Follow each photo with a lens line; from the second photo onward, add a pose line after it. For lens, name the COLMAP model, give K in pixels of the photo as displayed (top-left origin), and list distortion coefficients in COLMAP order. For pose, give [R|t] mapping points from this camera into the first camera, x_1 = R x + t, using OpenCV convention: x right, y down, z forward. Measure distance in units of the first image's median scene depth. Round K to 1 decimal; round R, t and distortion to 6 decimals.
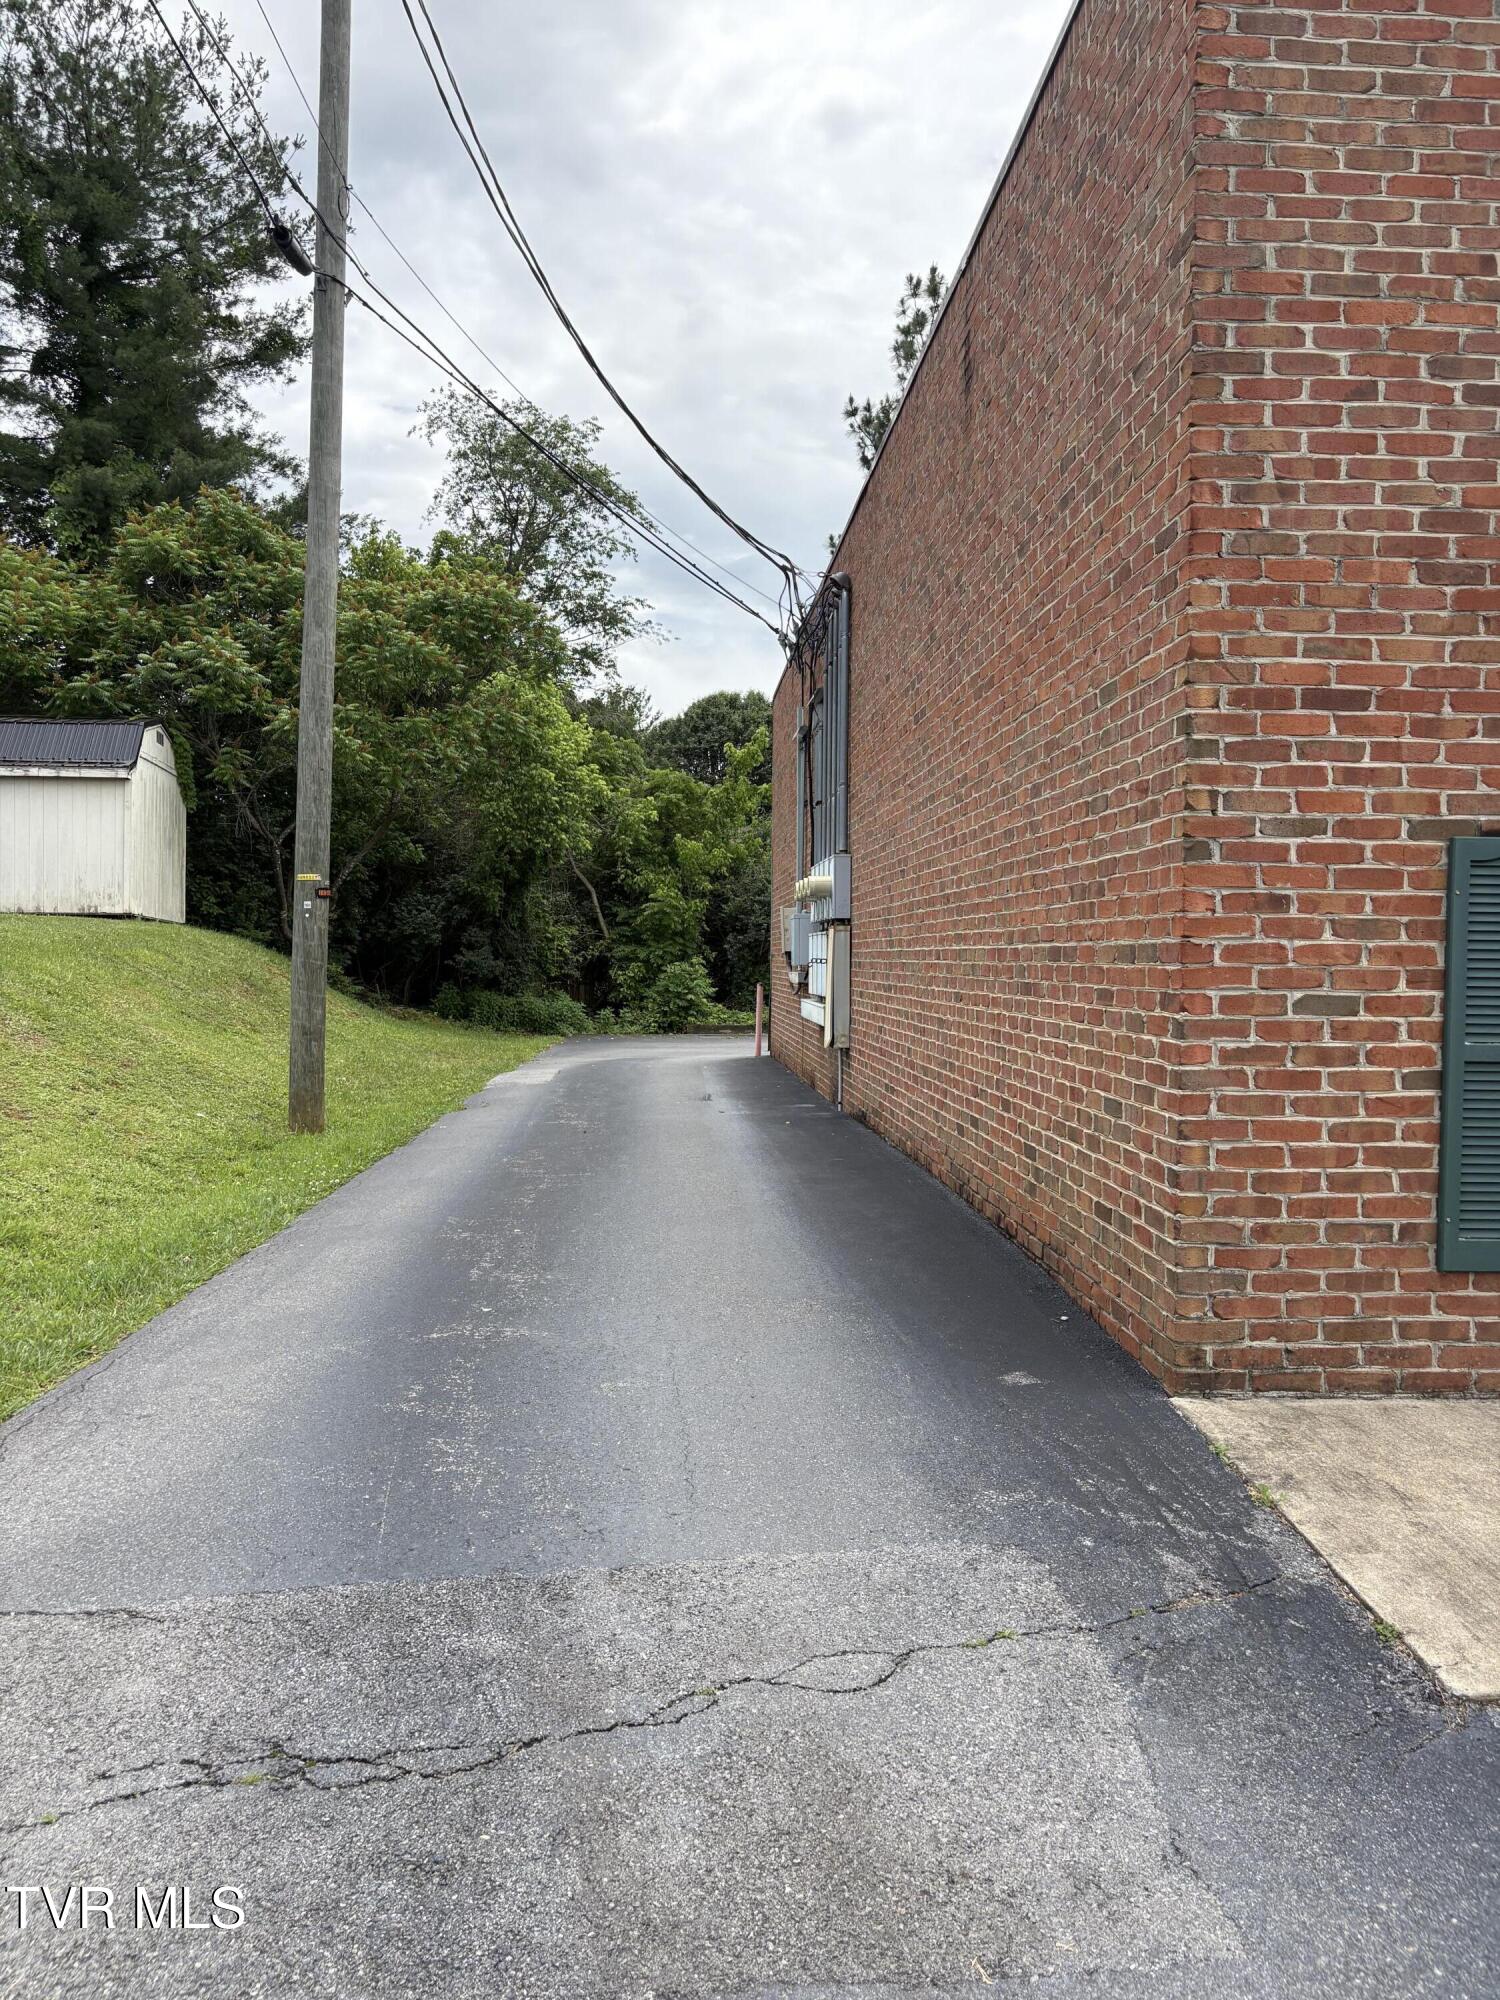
lens RADIAL K [[1504.7, 0, 740.5], [0, 1504.7, 994.6], [0, 0, 1]] dist [0.066580, -0.077362]
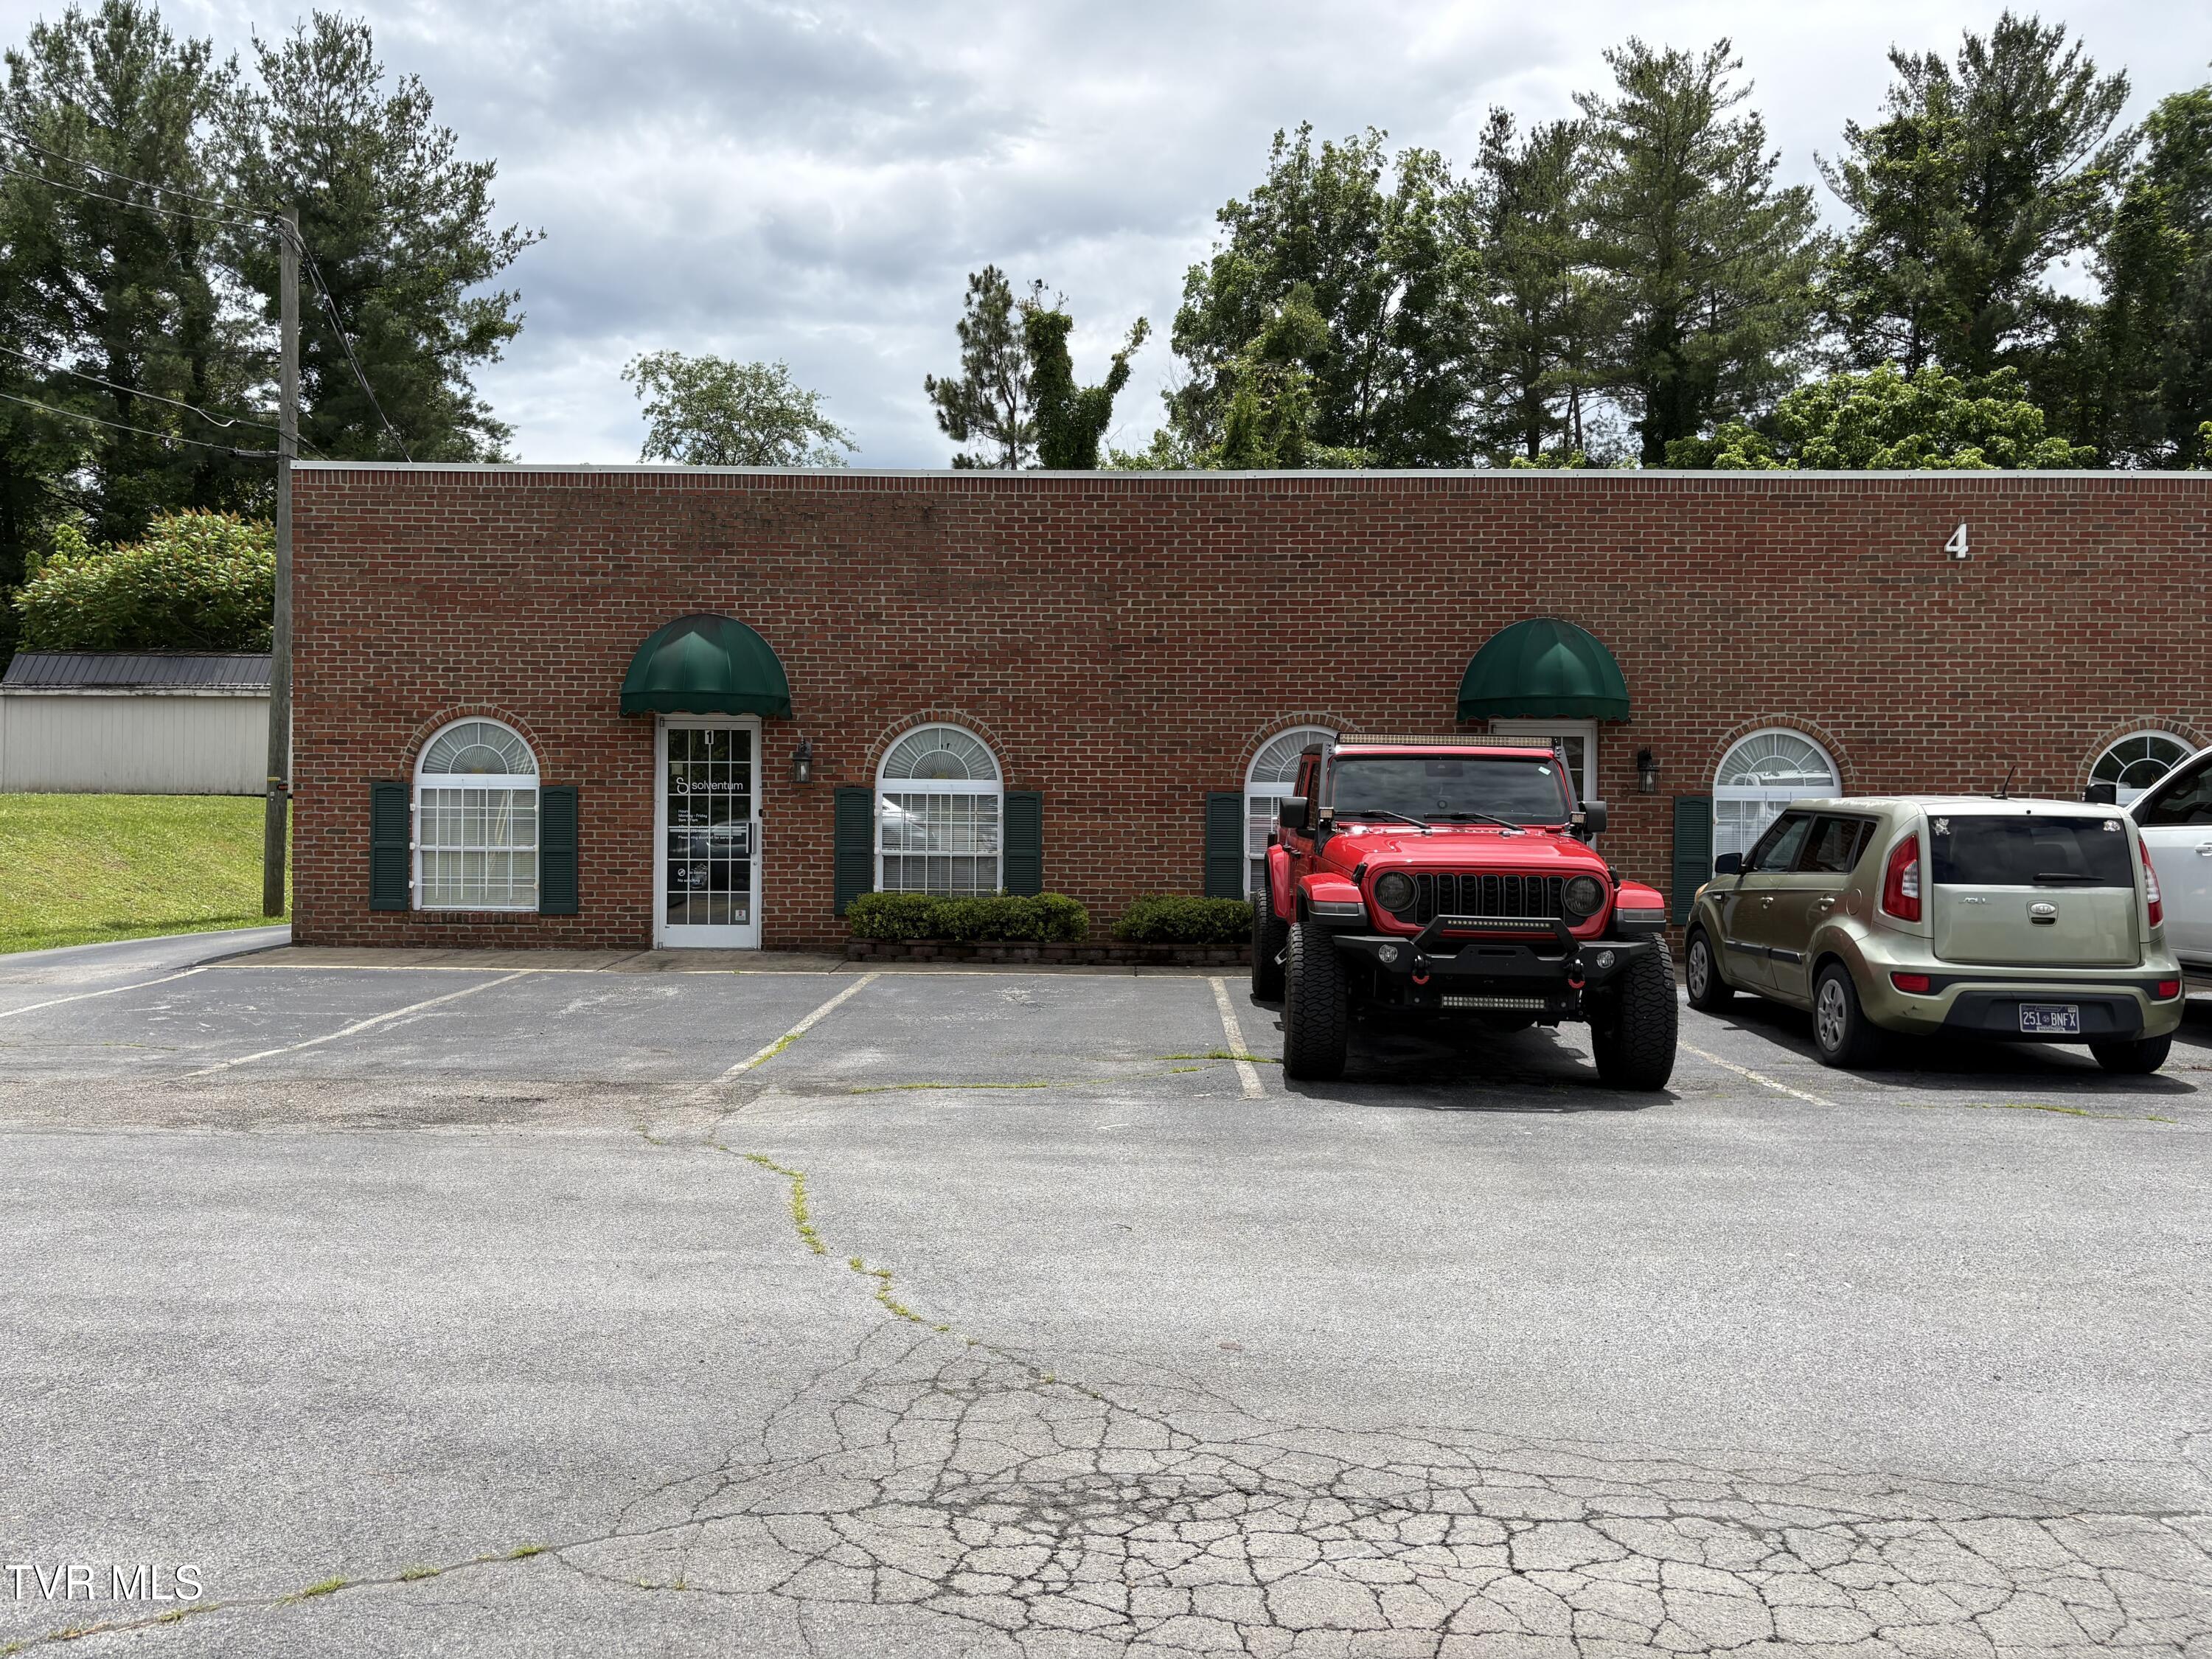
lens RADIAL K [[1676.2, 0, 1109.6], [0, 1676.2, 829.2], [0, 0, 1]] dist [0.060102, -0.059644]
pose [[0.997803, -0.004770, -0.066083, 2.360079], [0.003046, 0.999653, -0.026152, 0.106121], [0.066185, 0.025894, 0.997471, -2.660003]]
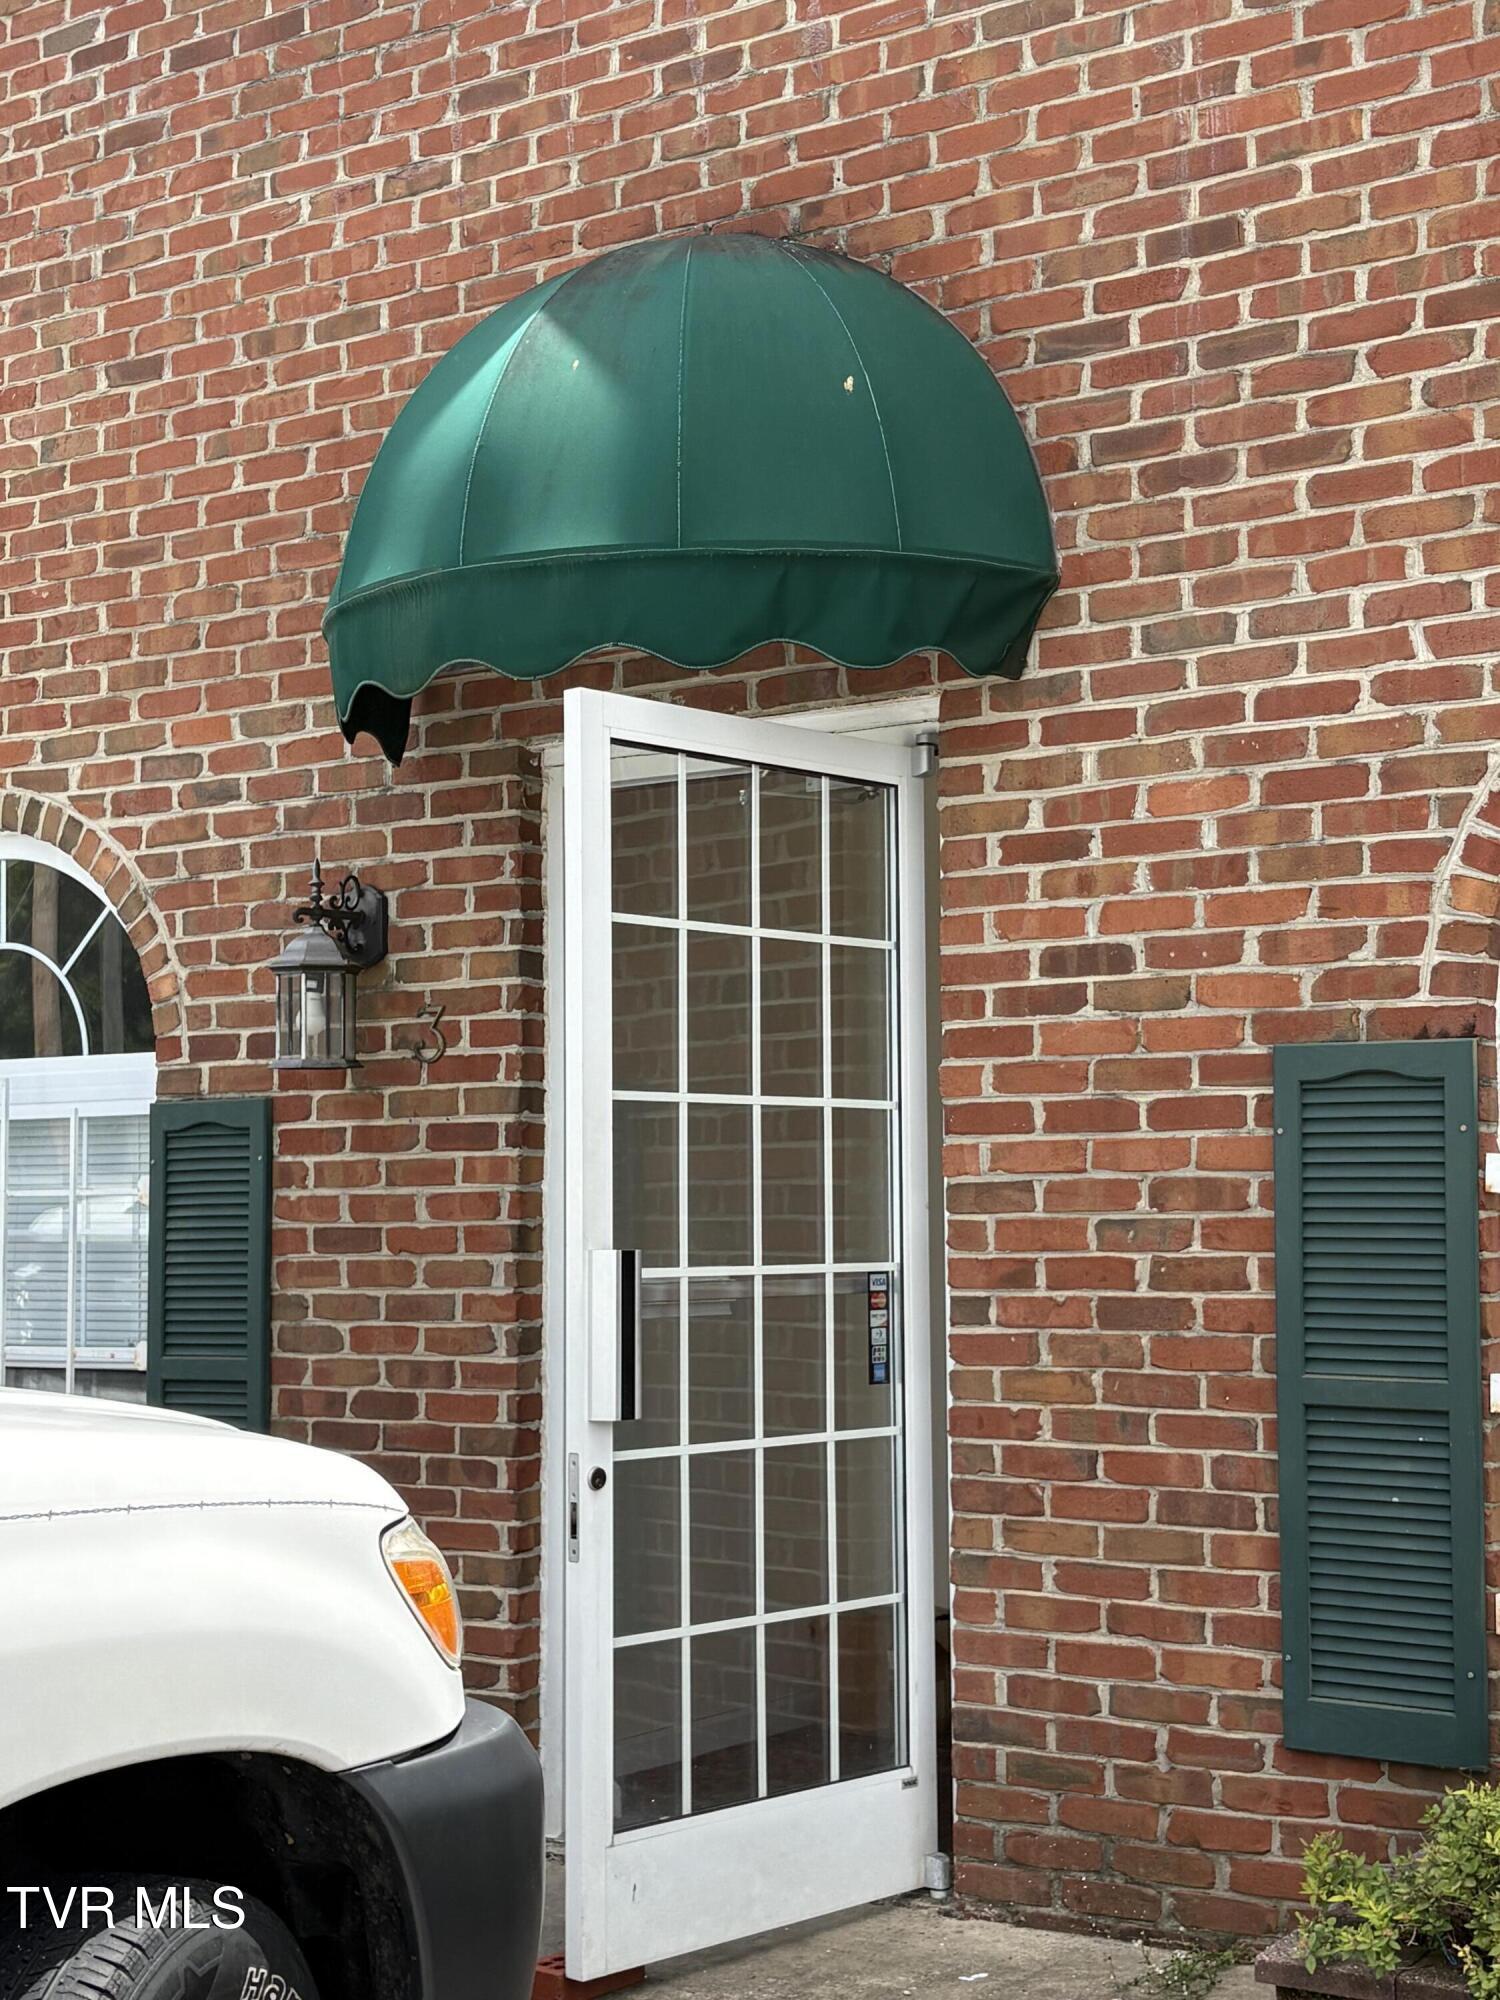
lens RADIAL K [[2901.7, 0, 750.0], [0, 2901.7, 1000.0], [0, 0, 1]] dist [0.229603, -0.821461]
pose [[0.794161, -0.066004, -0.604112, 5.791577], [0.003222, 0.994528, -0.104425, 0.068045], [0.607698, 0.080983, 0.790028, 0.191205]]
